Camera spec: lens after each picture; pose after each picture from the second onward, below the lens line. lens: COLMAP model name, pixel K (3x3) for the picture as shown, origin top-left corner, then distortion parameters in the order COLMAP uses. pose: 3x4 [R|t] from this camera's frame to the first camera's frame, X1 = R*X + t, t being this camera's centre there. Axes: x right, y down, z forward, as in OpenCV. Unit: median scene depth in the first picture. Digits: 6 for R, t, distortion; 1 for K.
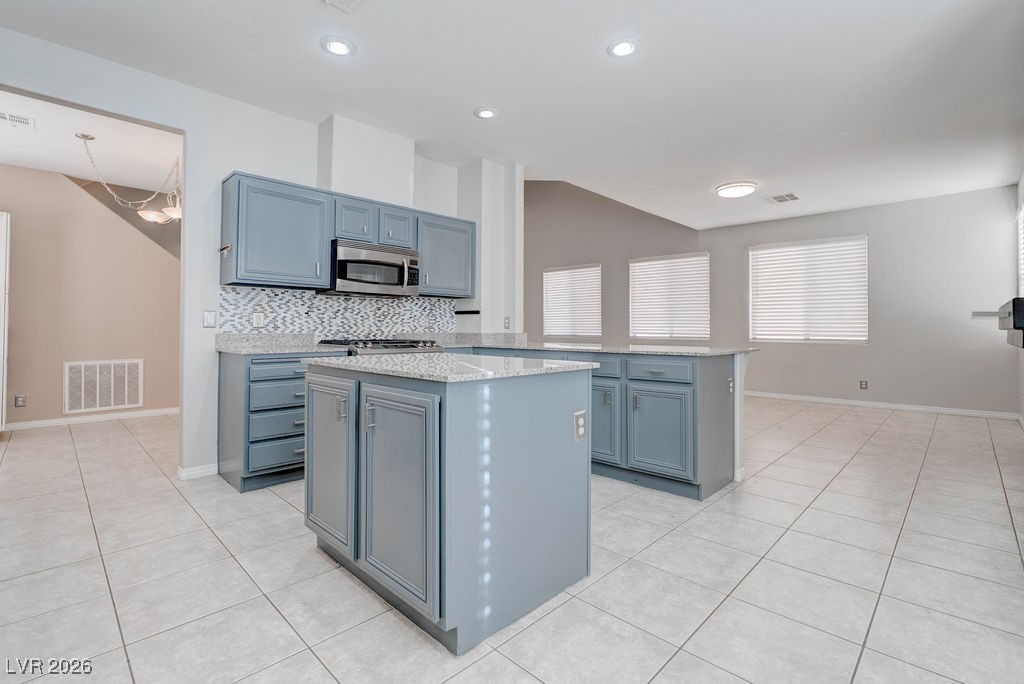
lens RADIAL K [[466.1, 0, 502.2], [0, 466.1, 328.1], [0, 0, 1]] dist [-0.017910, 0.002434]
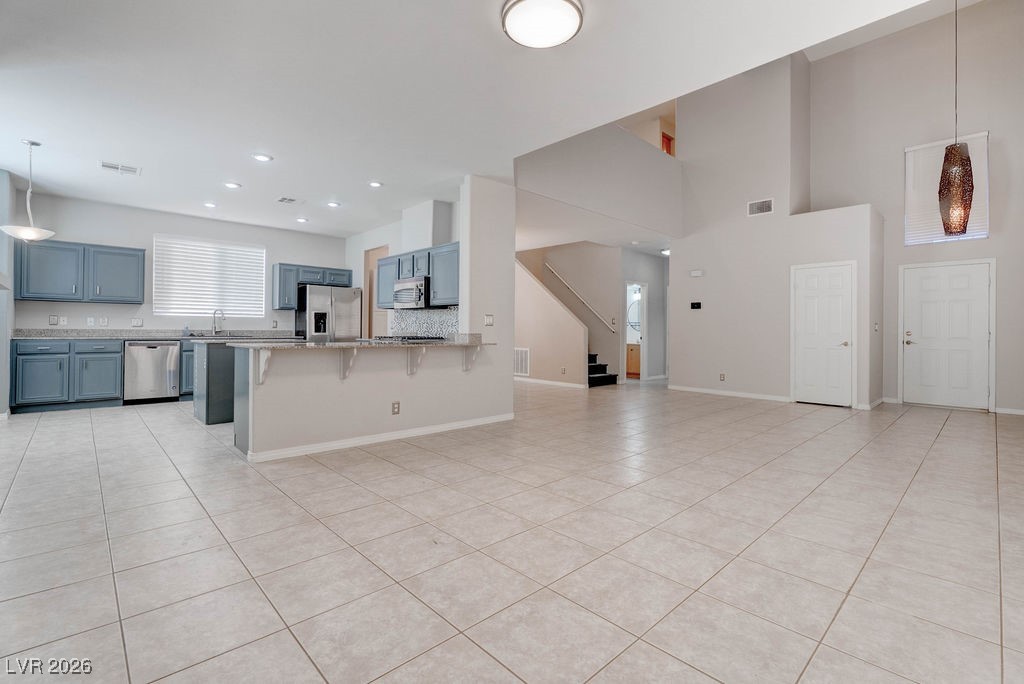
lens RADIAL K [[466.1, 0, 519.6], [0, 466.1, 335.4], [0, 0, 1]] dist [-0.017910, 0.002434]
pose [[-0.022038, 0.007406, -0.999730, 1.307736], [-0.005917, 0.999954, 0.007538, 0.007612], [0.999740, 0.006081, -0.021993, 1.356600]]
